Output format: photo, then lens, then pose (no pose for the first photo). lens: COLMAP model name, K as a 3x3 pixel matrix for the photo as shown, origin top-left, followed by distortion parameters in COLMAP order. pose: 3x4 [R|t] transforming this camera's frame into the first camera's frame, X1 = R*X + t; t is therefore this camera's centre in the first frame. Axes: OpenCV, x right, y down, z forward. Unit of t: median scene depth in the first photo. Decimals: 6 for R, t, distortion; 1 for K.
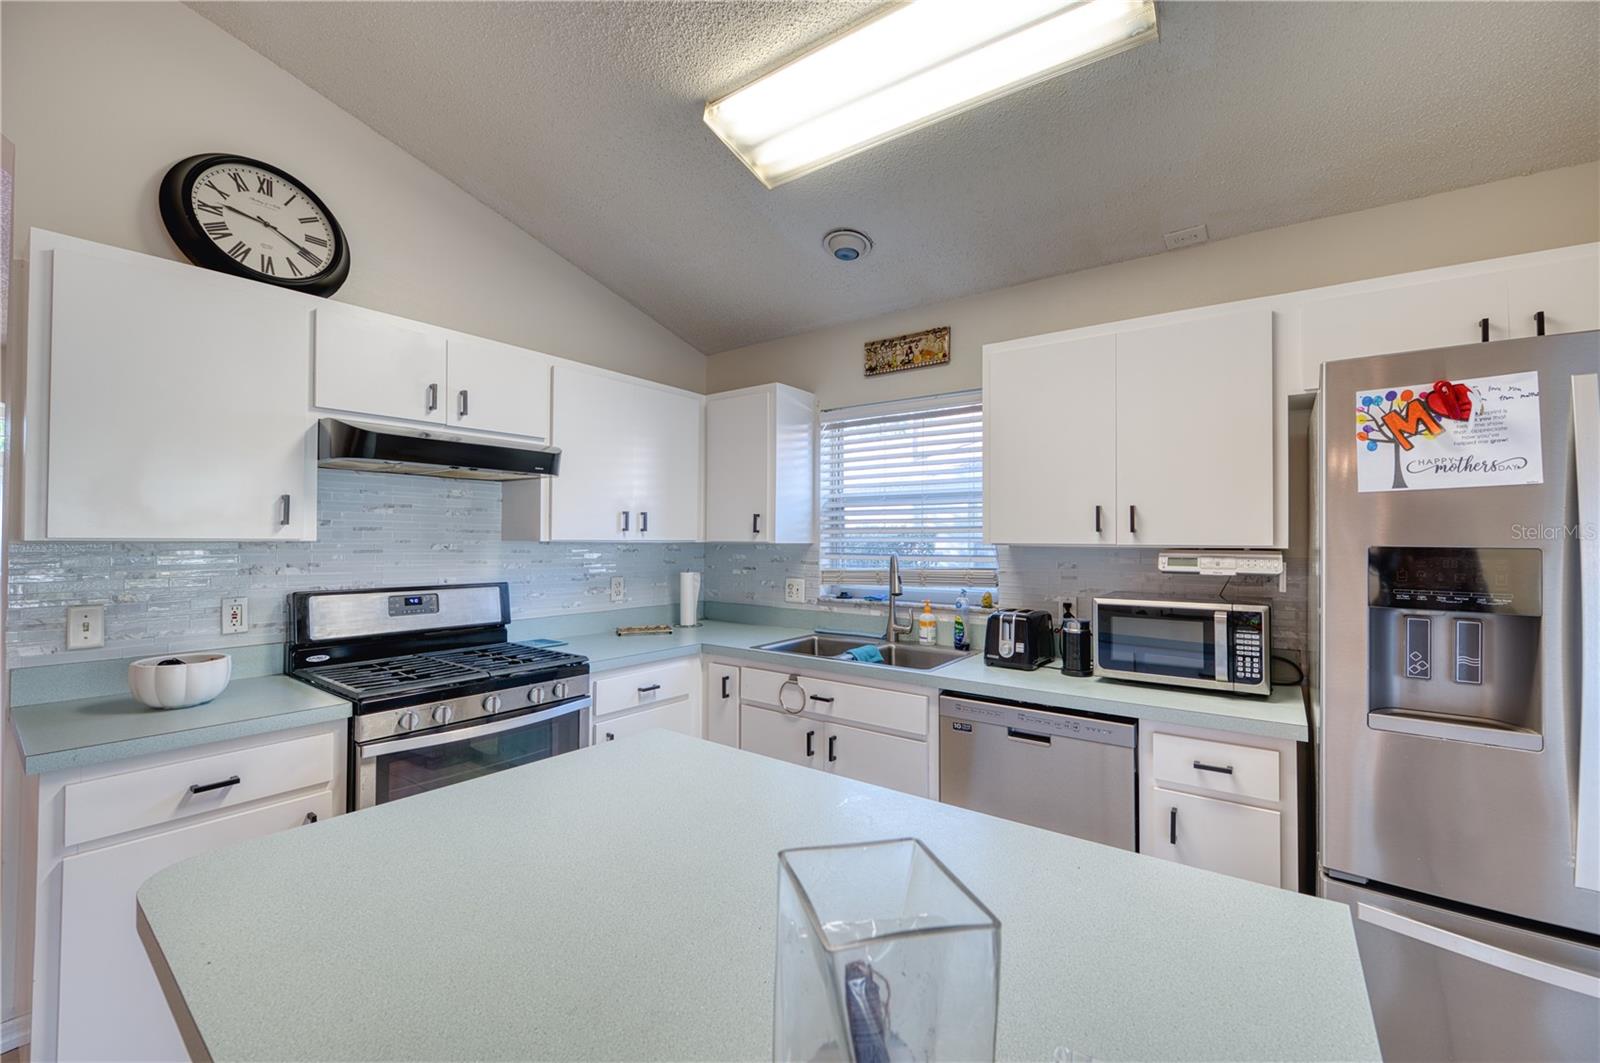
lens RADIAL K [[654.7, 0, 796.2], [0, 654.7, 536.1], [0, 0, 1]] dist [-0.001993, 0.000385]
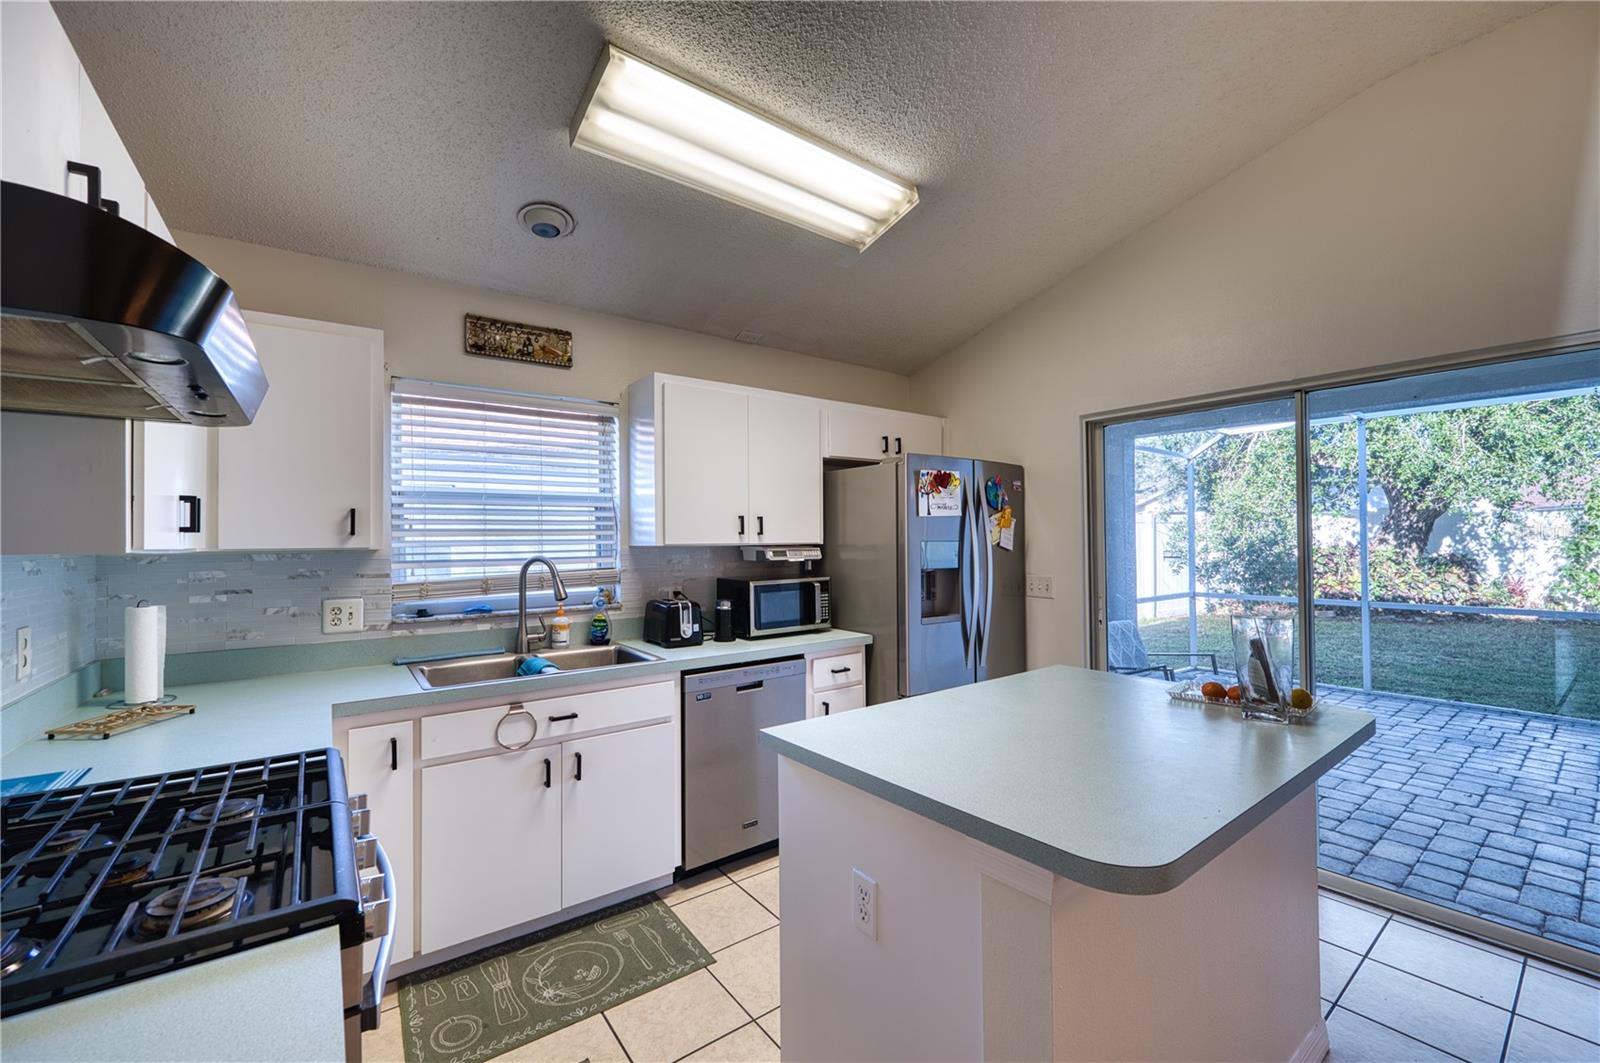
lens RADIAL K [[654.7, 0, 839.3], [0, 654.7, 526.1], [0, 0, 1]] dist [-0.001993, 0.000385]
pose [[0.266547, 0.010890, 0.963760, -0.825068], [0.004709, 0.999910, -0.012601, -0.005396], [-0.963810, 0.007897, 0.266472, 0.428358]]
